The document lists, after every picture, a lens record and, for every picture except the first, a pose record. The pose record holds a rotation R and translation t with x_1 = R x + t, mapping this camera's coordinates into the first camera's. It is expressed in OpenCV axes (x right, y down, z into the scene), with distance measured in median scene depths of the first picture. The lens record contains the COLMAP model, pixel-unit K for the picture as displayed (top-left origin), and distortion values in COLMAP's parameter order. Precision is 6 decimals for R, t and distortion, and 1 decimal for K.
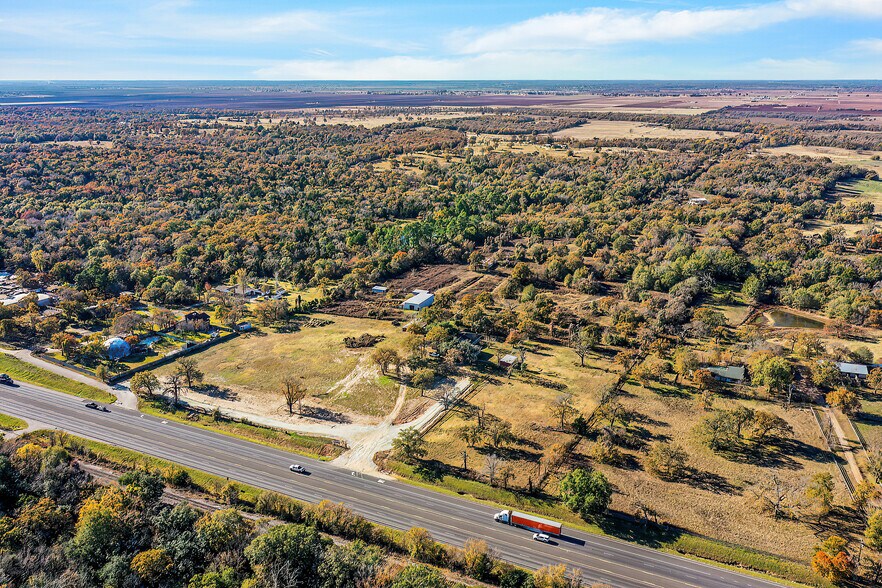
lens RADIAL K [[696.2, 0, 437.8], [0, 696.2, 293.4], [0, 0, 1]] dist [0.002219, 0.003062]
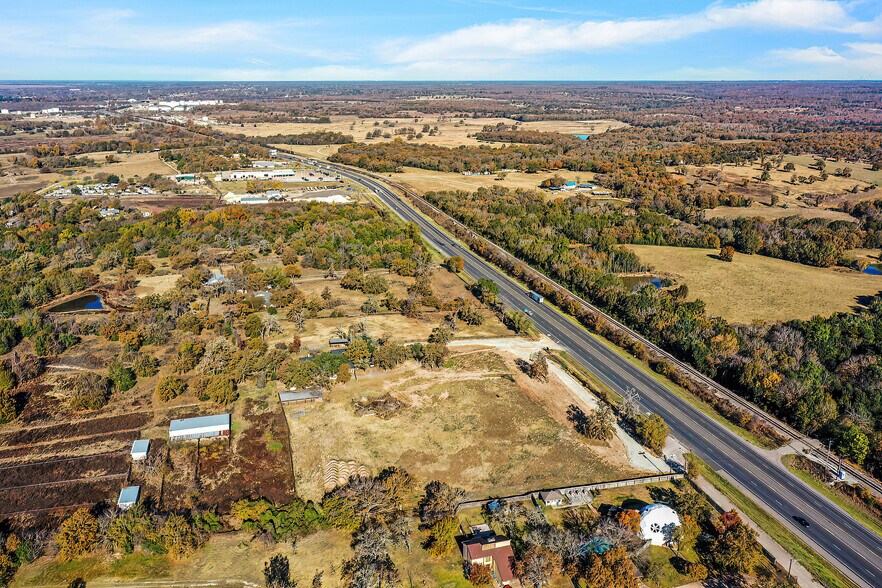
lens RADIAL K [[699.6, 0, 441.5], [0, 699.6, 253.2], [0, 0, 1]] dist [-0.002531, 0.001634]
pose [[-0.637797, -0.185819, 0.747454, -0.705085], [0.230124, 0.880156, 0.415172, -0.394055], [-0.735023, 0.436802, -0.518599, 1.267420]]
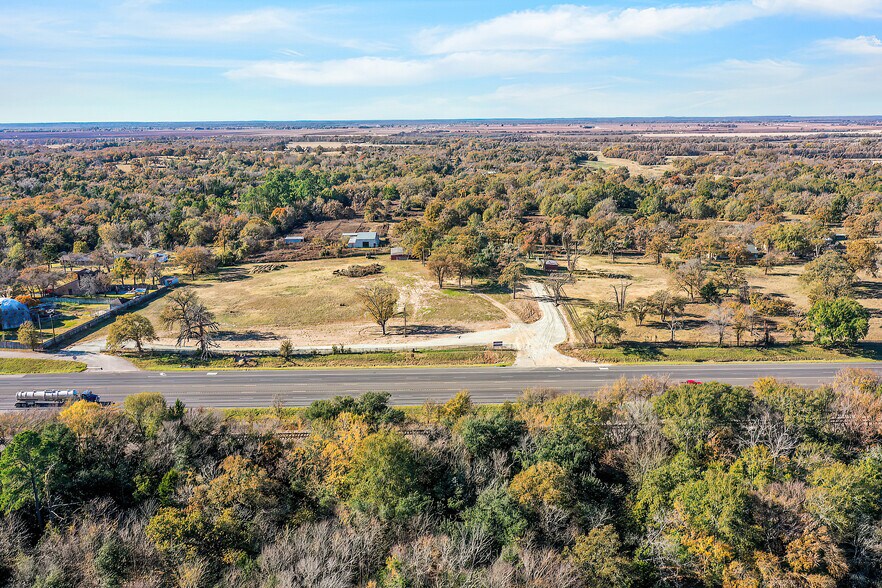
lens RADIAL K [[698.0, 0, 441.9], [0, 698.0, 293.2], [0, 0, 1]] dist [0.000617, 0.002038]
pose [[0.888161, -0.118489, 0.443994, -0.367111], [0.143930, 0.989299, -0.023901, 0.122245], [-0.436411, 0.085132, 0.895711, 0.270277]]
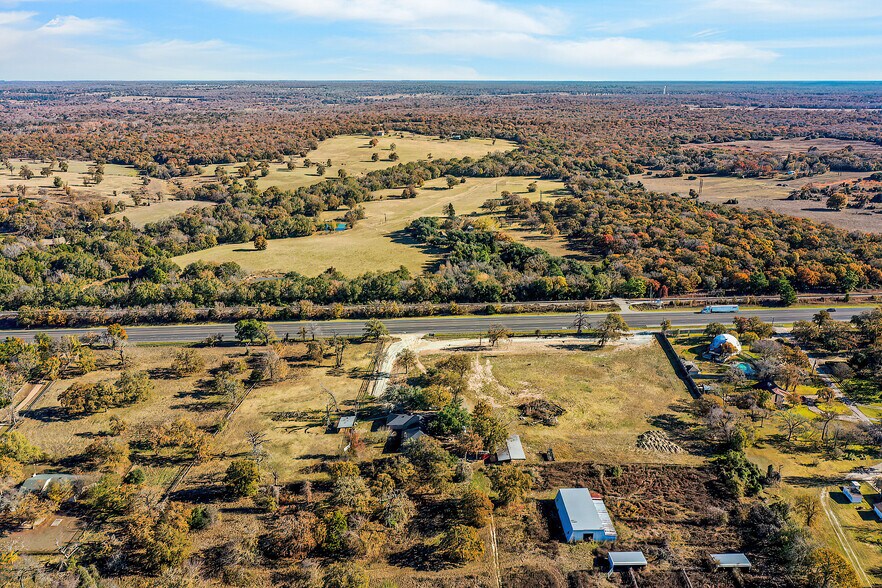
lens RADIAL K [[698.0, 0, 441.9], [0, 698.0, 293.2], [0, 0, 1]] dist [0.000617, 0.002038]
pose [[-0.899913, 0.129040, -0.416541, 0.295114], [-0.129426, 0.833135, 0.537713, -0.441925], [0.416421, 0.537806, -0.733047, 1.433977]]
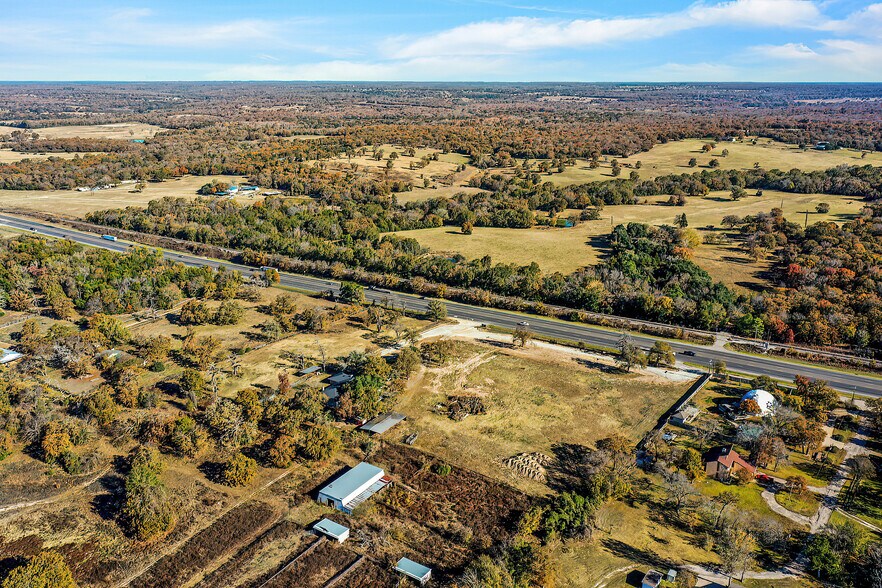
lens RADIAL K [[689.0, 0, 441.0], [0, 689.0, 294.0], [0, 0, 1]] dist [0.003964, 0.004683]
pose [[-0.987987, -0.046499, 0.147377, -0.191984], [0.045481, 0.823932, 0.564861, -0.475507], [-0.147694, 0.564778, -0.811919, 1.546386]]
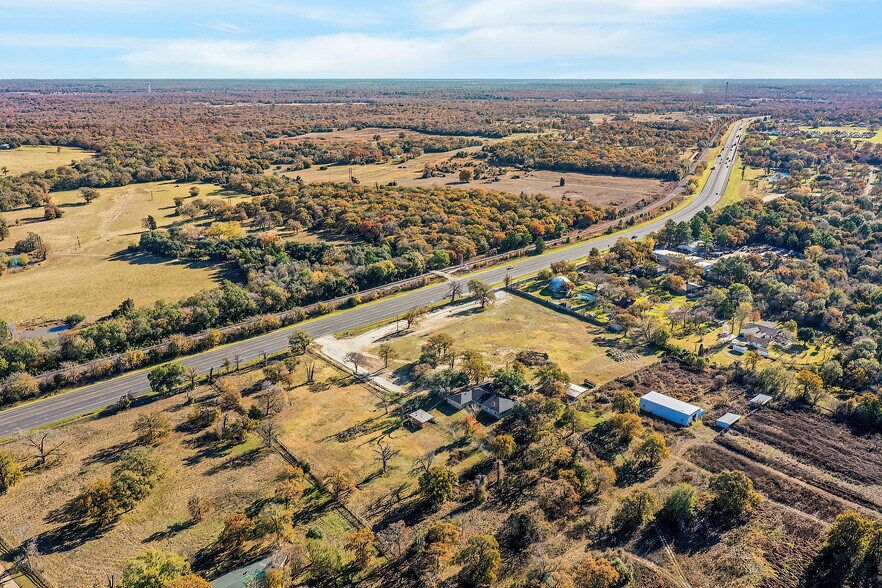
lens RADIAL K [[698.0, 0, 441.9], [0, 698.0, 293.2], [0, 0, 1]] dist [0.000617, 0.002038]
pose [[-0.389468, 0.273740, -0.879421, 0.711723], [-0.275109, 0.876650, 0.394715, -0.333074], [0.878994, 0.395666, -0.266118, 1.086969]]
